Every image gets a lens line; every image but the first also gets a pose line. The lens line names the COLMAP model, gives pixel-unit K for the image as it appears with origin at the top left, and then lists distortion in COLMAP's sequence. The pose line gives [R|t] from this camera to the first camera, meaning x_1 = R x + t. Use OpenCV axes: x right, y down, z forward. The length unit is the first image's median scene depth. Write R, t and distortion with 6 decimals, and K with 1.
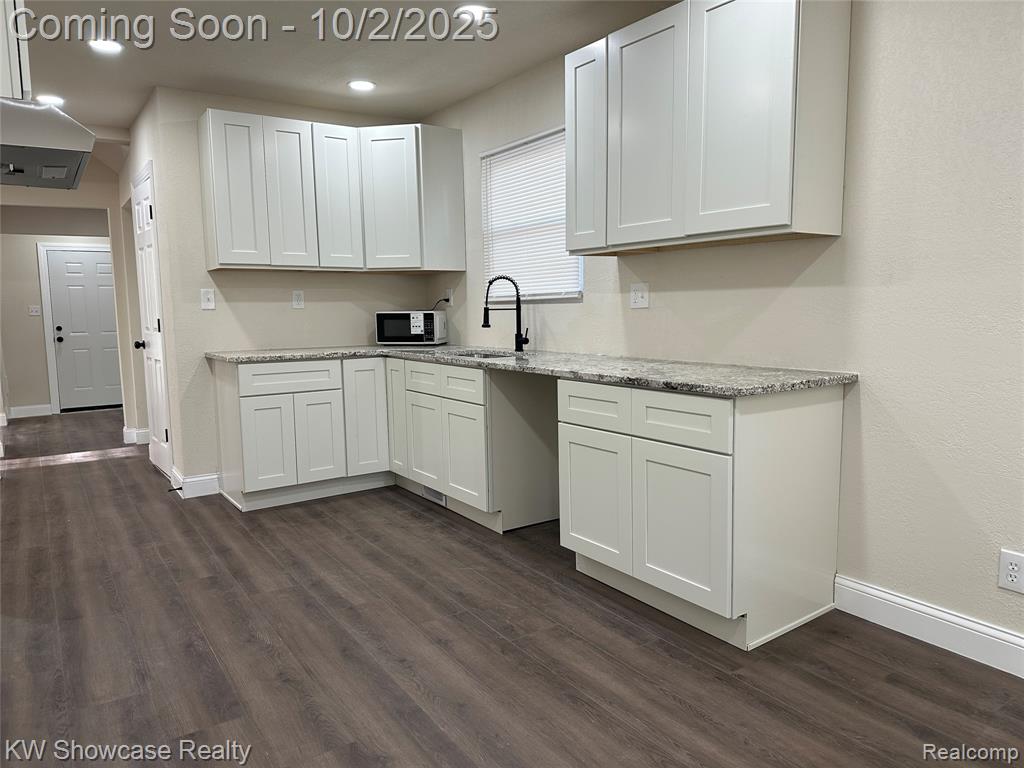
lens RADIAL K [[717.7, 0, 503.7], [0, 717.7, 372.0], [0, 0, 1]] dist [0.068361, -0.059361]
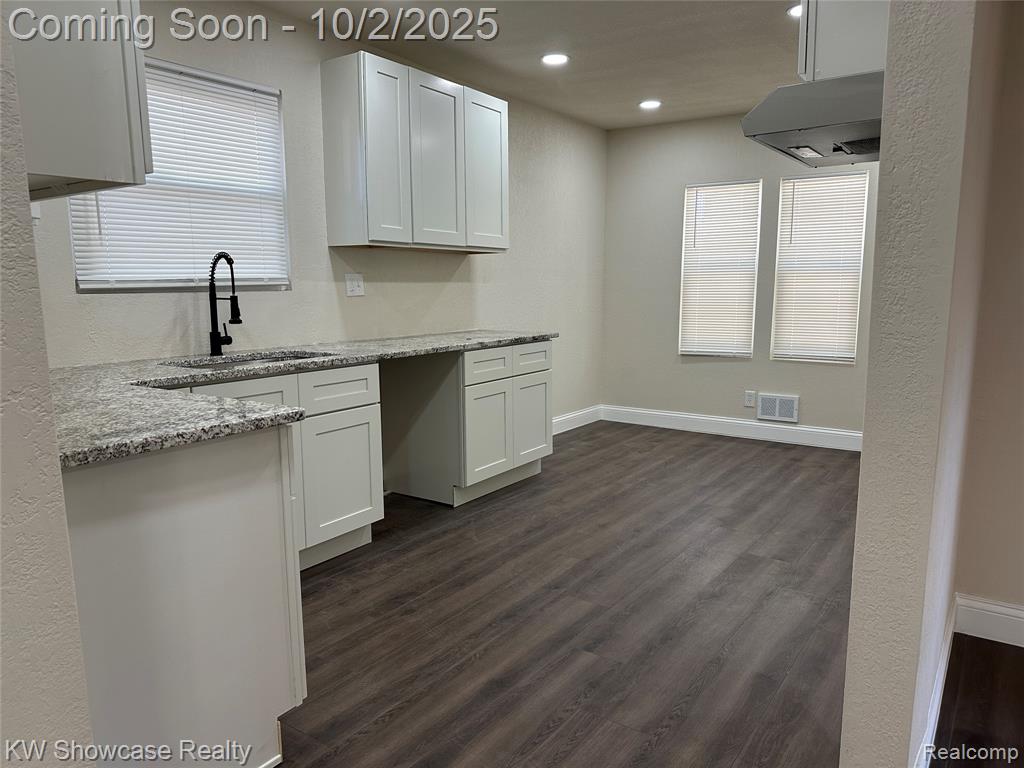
lens RADIAL K [[717.7, 0, 512.4], [0, 717.7, 393.5], [0, 0, 1]] dist [0.068361, -0.059361]
pose [[-0.376842, -0.111884, 0.919496, -1.006093], [0.105820, 0.980979, 0.162734, -0.102244], [-0.920213, 0.158626, -0.357834, 1.270369]]
